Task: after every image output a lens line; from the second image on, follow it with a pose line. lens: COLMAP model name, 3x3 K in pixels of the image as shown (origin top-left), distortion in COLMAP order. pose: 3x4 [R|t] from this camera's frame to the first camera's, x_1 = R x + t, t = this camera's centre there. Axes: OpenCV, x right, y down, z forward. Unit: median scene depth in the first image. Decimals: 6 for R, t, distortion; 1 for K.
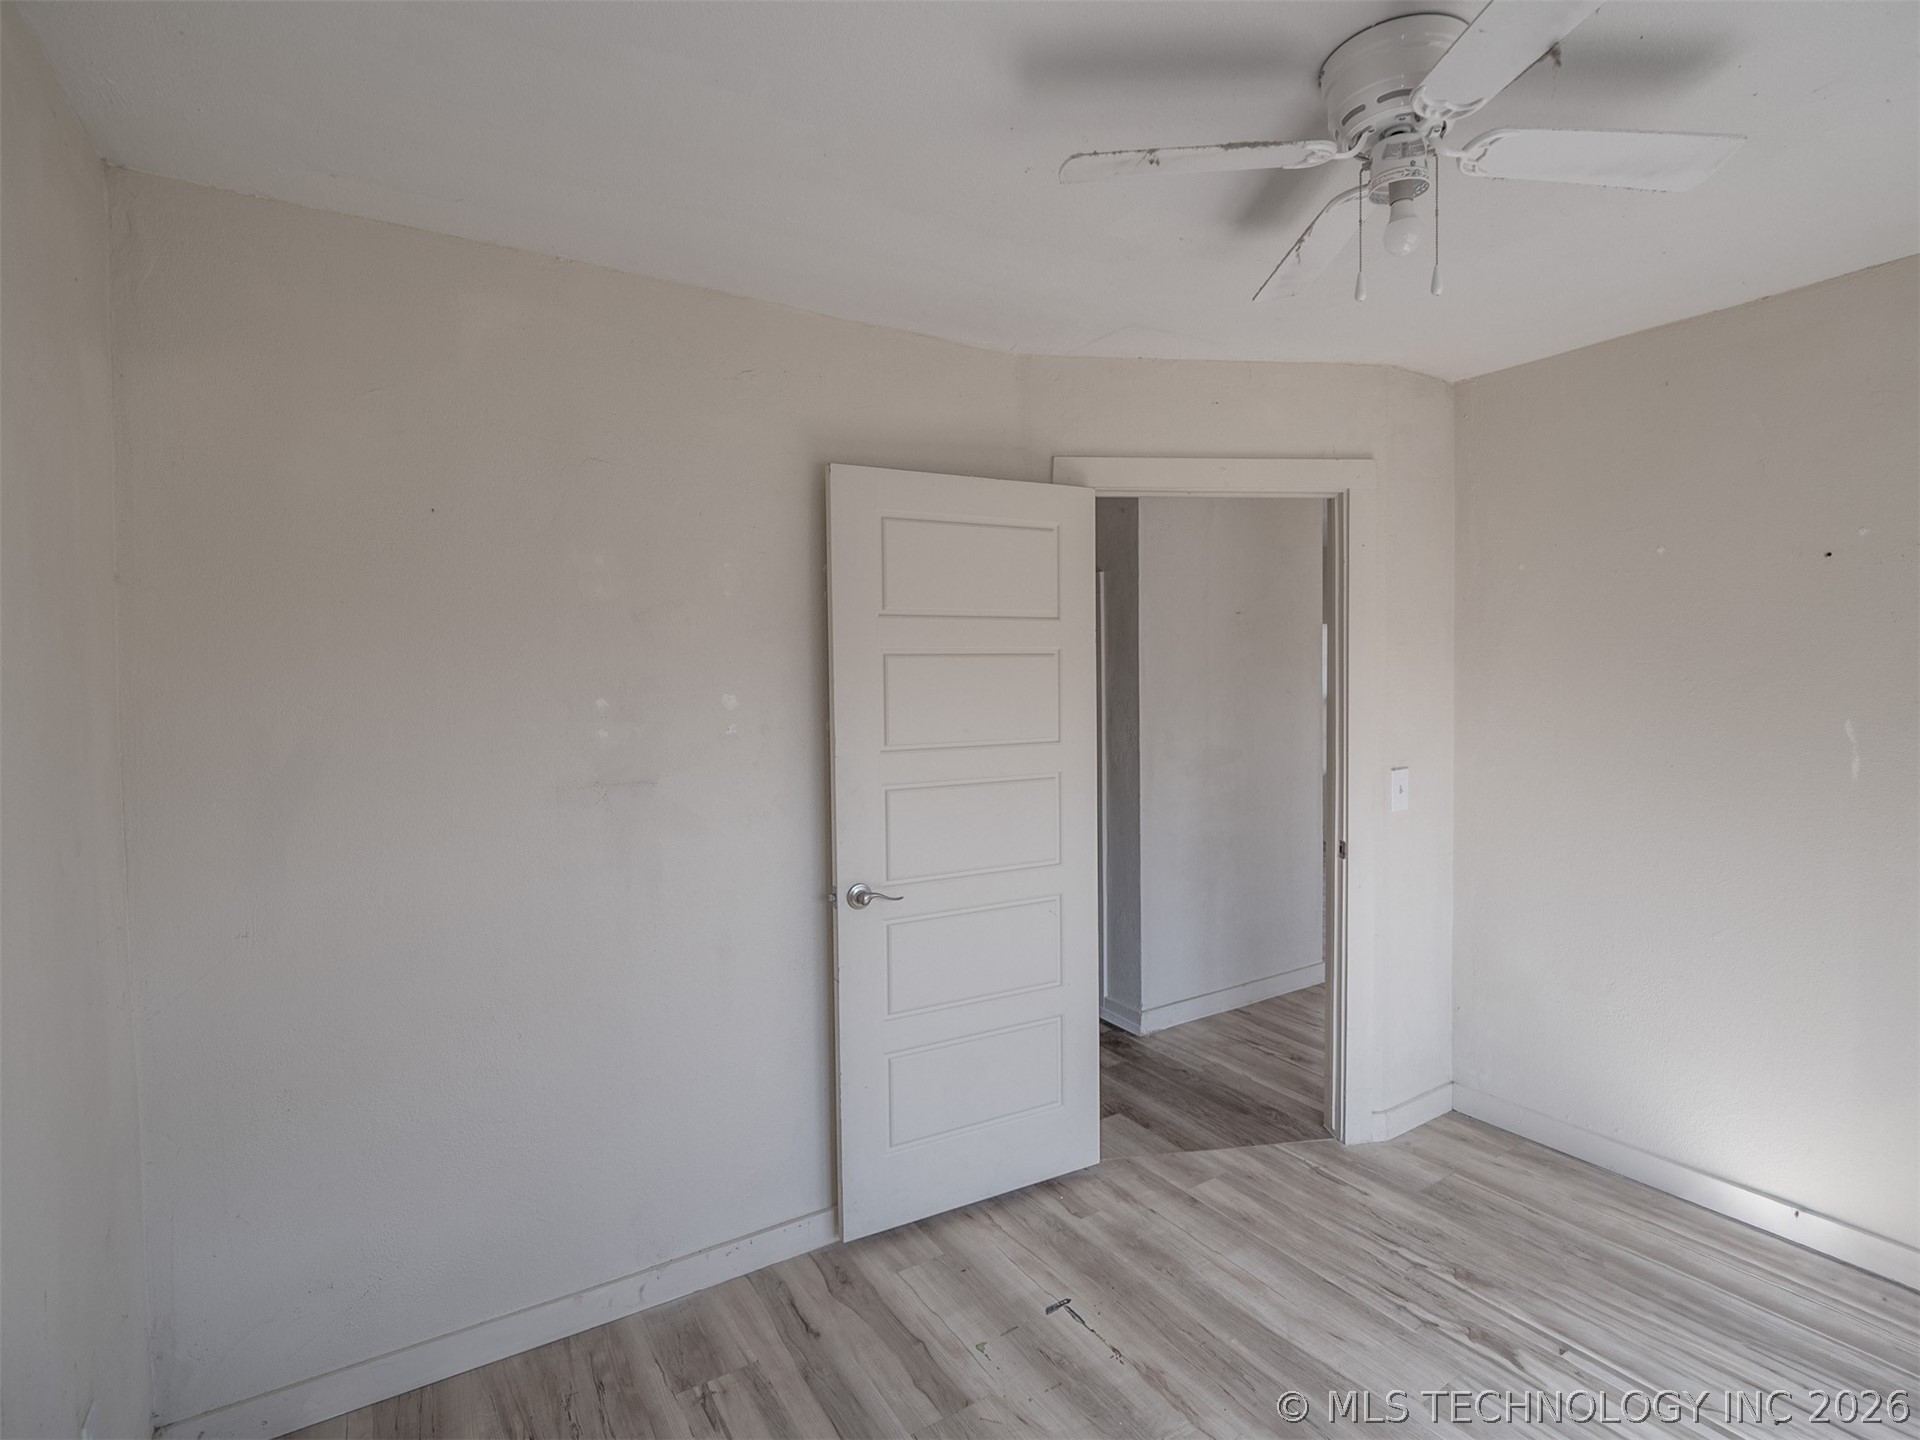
lens RADIAL K [[951.0, 0, 984.5], [0, 951.0, 693.7], [0, 0, 1]] dist [-0.011623, -0.000273]
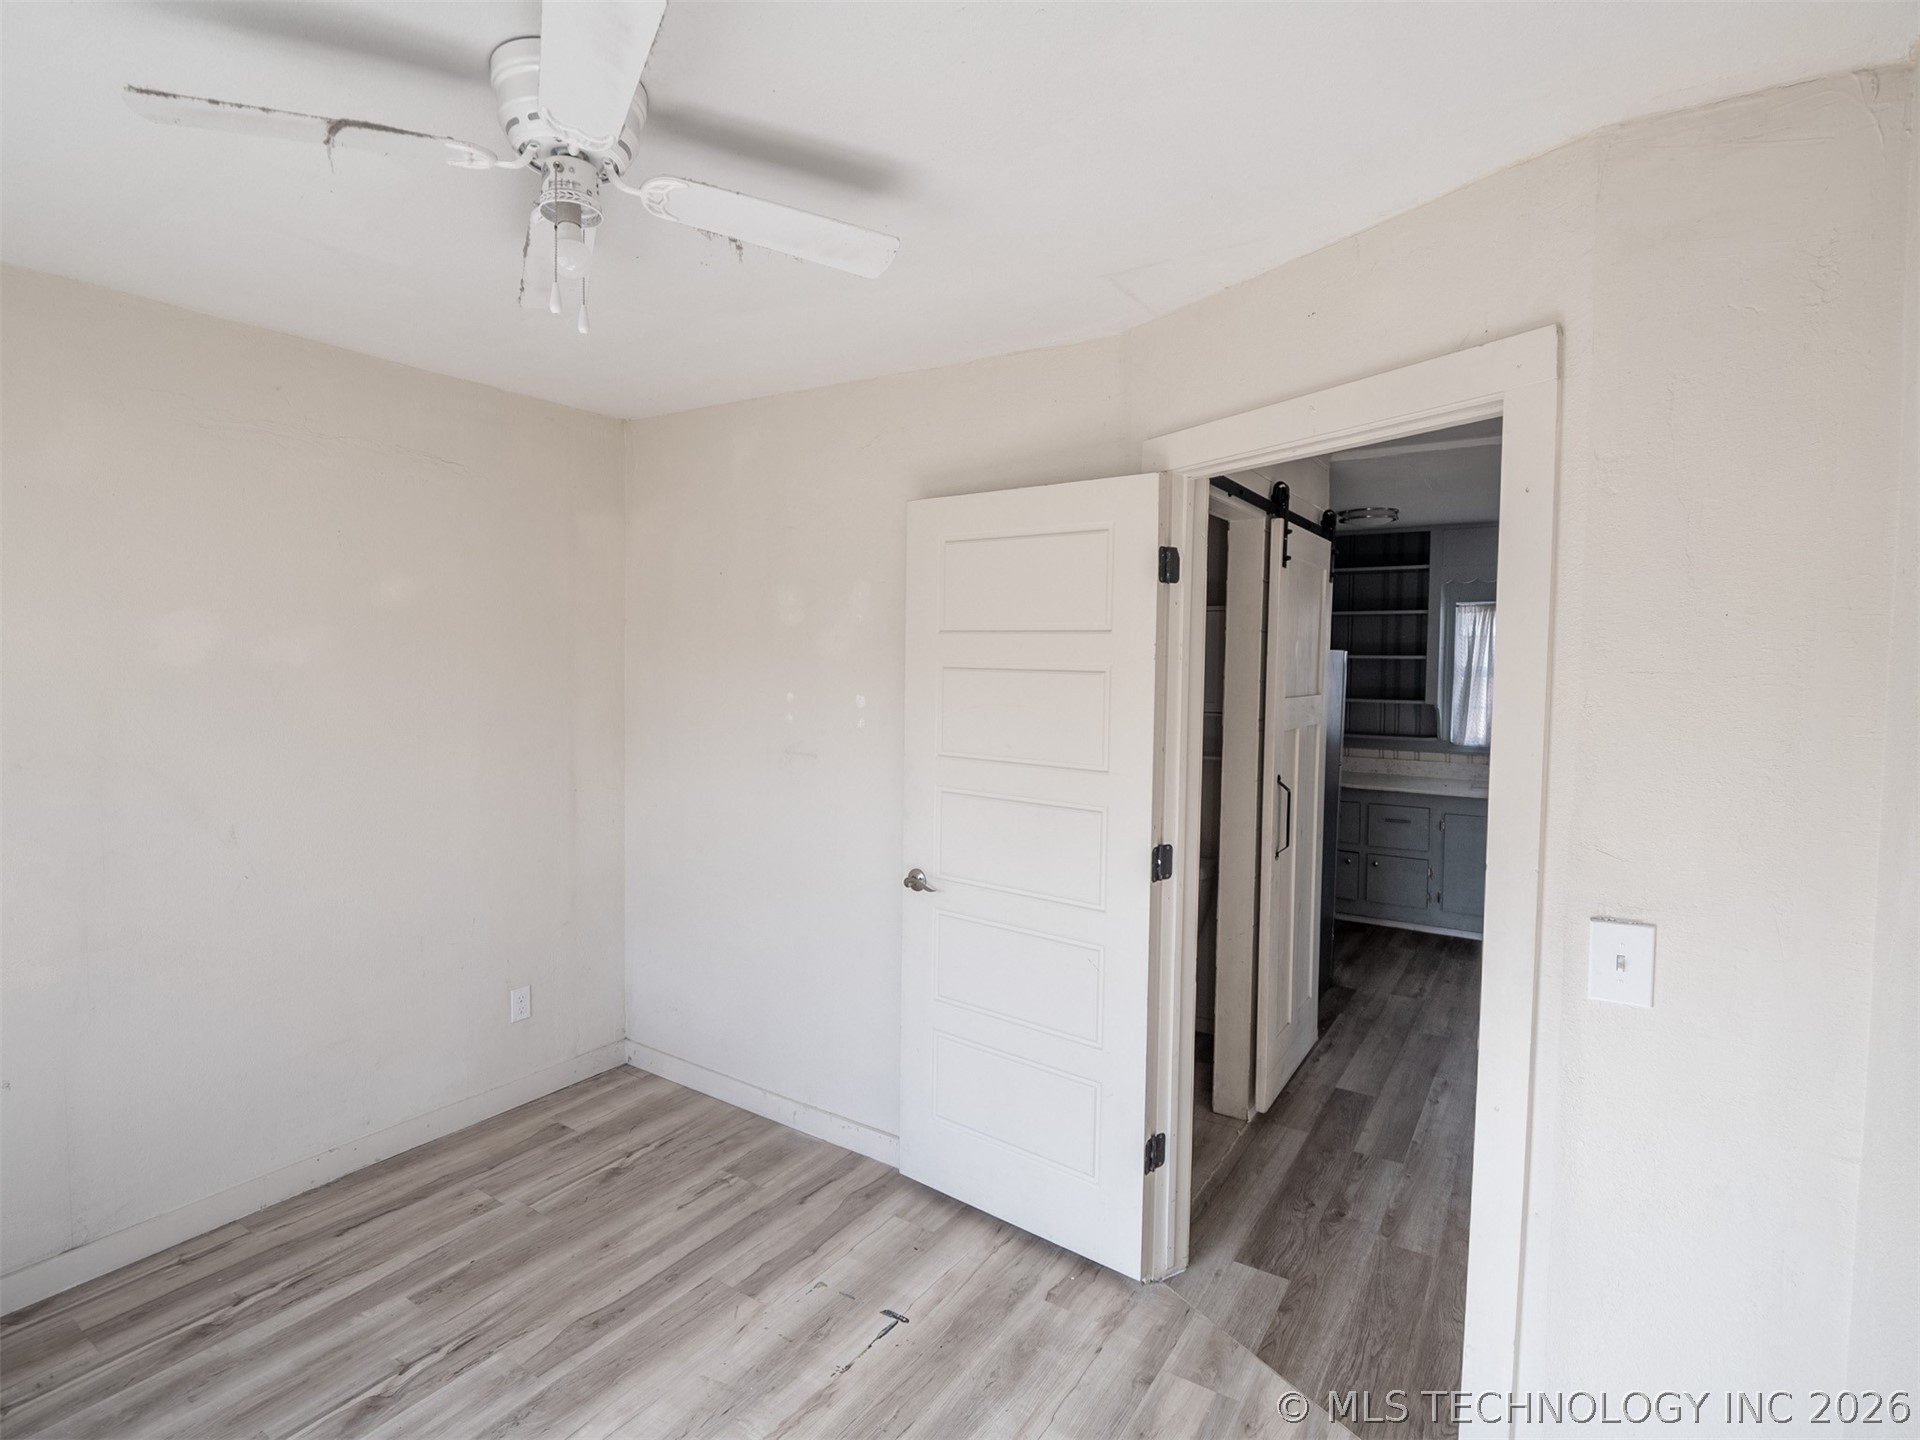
lens RADIAL K [[951.0, 0, 984.5], [0, 951.0, 693.7], [0, 0, 1]] dist [-0.011623, -0.000273]
pose [[0.418659, 0.052543, -0.906622, 0.928222], [-0.045497, 0.998285, 0.036845, -0.055009], [0.907003, 0.025823, 0.420331, 0.597893]]
